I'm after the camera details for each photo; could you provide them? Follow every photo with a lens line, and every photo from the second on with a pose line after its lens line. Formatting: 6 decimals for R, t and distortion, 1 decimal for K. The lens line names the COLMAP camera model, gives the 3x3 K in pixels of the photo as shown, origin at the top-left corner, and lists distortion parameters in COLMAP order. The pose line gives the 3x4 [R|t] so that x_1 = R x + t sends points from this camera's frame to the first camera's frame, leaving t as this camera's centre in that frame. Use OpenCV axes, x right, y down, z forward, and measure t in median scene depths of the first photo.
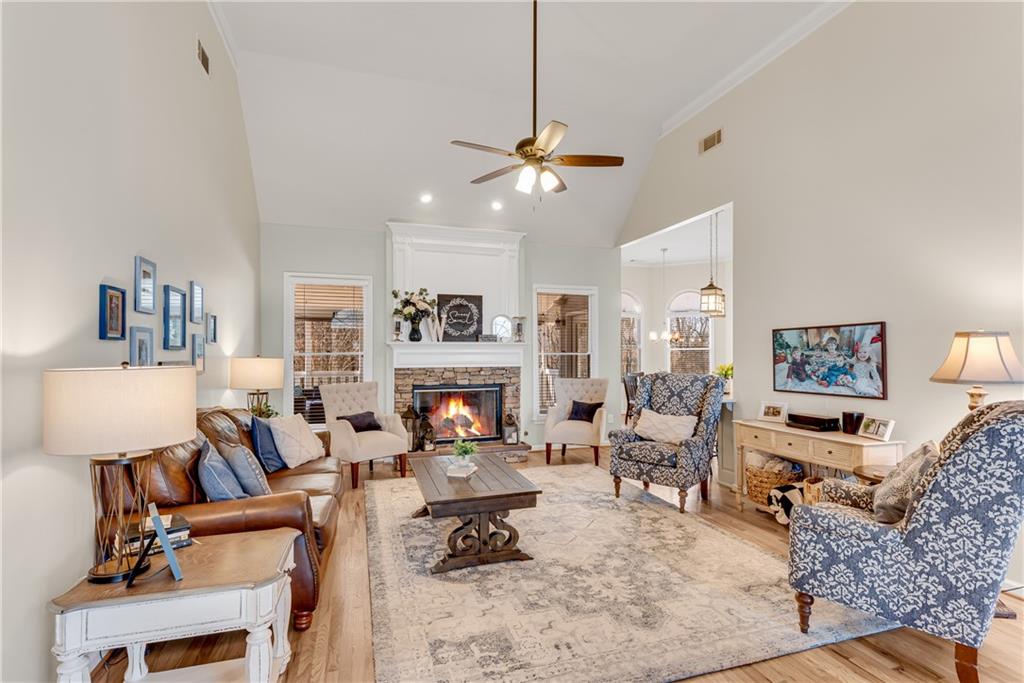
lens RADIAL K [[479.4, 0, 515.1], [0, 479.4, 347.0], [0, 0, 1]] dist [0.000934, -0.000300]
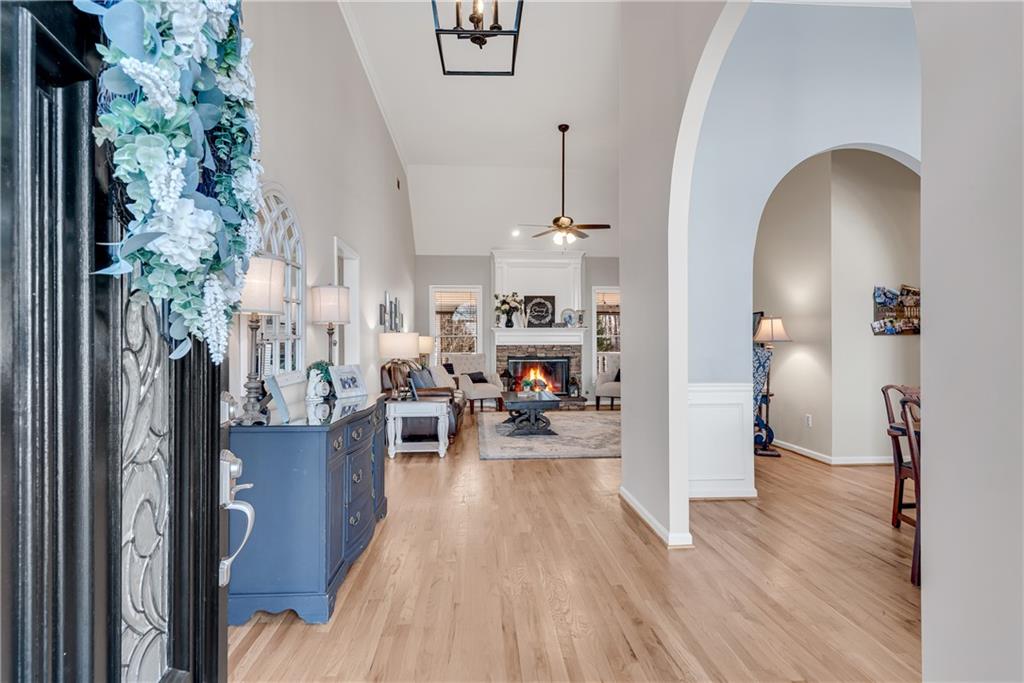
lens RADIAL K [[479.4, 0, 515.1], [0, 479.4, 347.0], [0, 0, 1]] dist [0.000934, -0.000300]
pose [[0.973065, 0.000521, -0.230529, 0.158754], [0.004020, 0.999807, 0.019227, 0.020407], [0.230494, -0.019636, 0.972876, -0.472350]]
